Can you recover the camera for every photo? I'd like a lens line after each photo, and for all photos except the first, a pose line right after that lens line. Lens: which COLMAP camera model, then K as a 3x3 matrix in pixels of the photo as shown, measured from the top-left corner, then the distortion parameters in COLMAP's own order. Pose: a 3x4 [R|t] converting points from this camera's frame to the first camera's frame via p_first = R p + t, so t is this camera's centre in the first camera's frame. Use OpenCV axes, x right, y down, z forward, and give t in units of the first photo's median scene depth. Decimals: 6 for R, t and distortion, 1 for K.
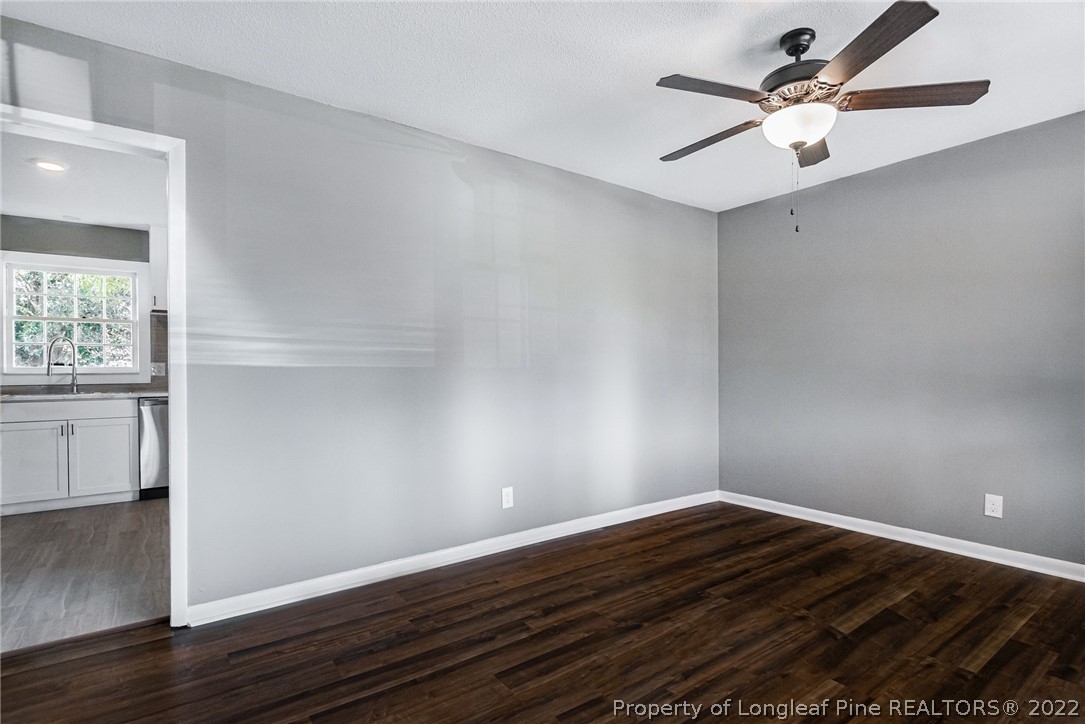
lens RADIAL K [[521.4, 0, 544.3], [0, 521.4, 361.7], [0, 0, 1]] dist [0.025381, -0.019225]
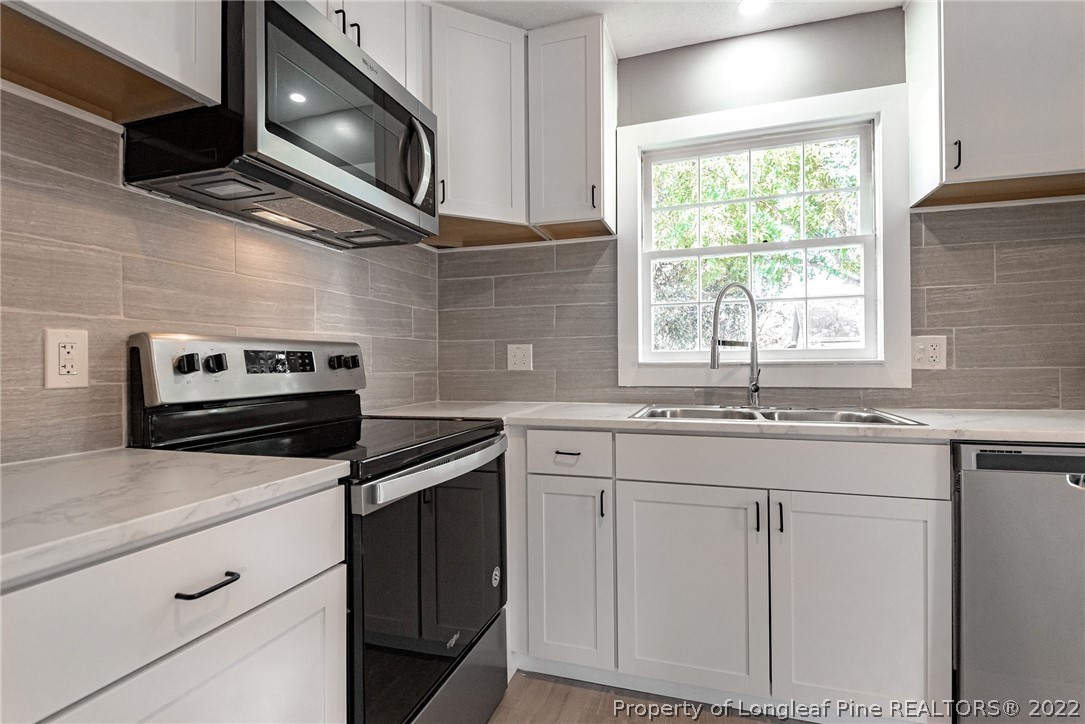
lens RADIAL K [[519.9, 0, 542.5], [0, 519.9, 362.0], [0, 0, 1]] dist [0.030870, -0.027555]
pose [[0.559289, -0.000969, -0.828972, -0.640883], [0.018787, 0.999757, 0.011506, 0.012962], [0.828760, -0.022009, 0.559171, 0.616331]]
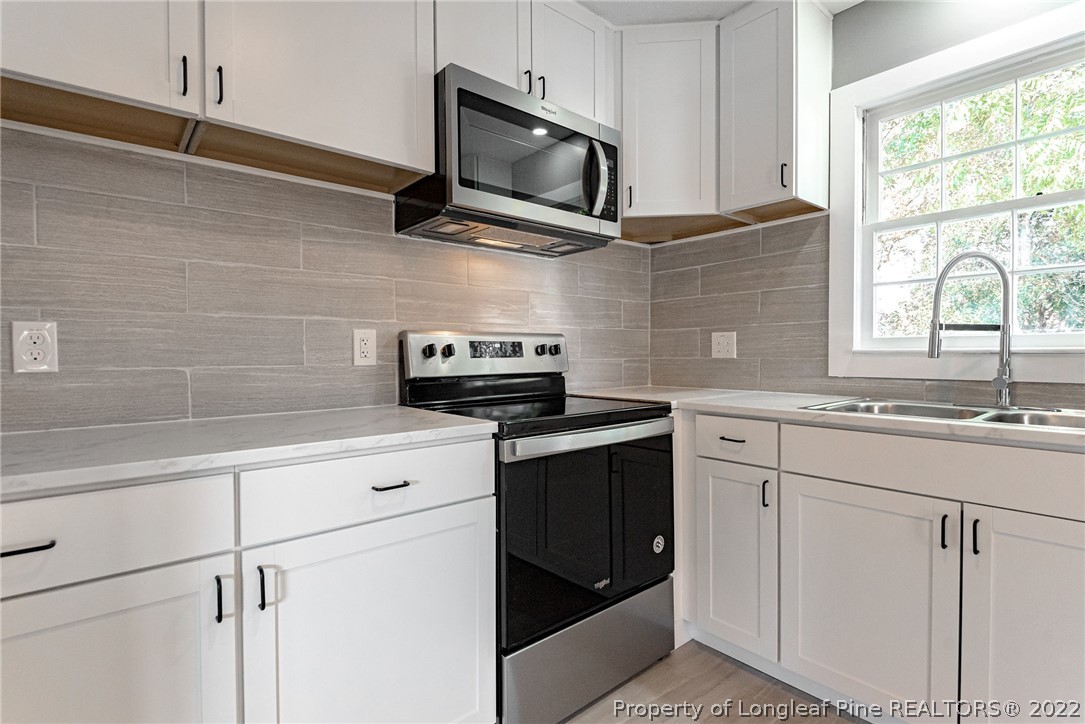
lens RADIAL K [[521.4, 0, 544.3], [0, 521.4, 361.7], [0, 0, 1]] dist [0.025381, -0.019225]
pose [[0.041227, 0.021886, -0.998910, -0.564713], [0.021611, 0.999507, 0.022791, 0.014632], [0.998916, -0.022527, 0.040734, 0.689522]]
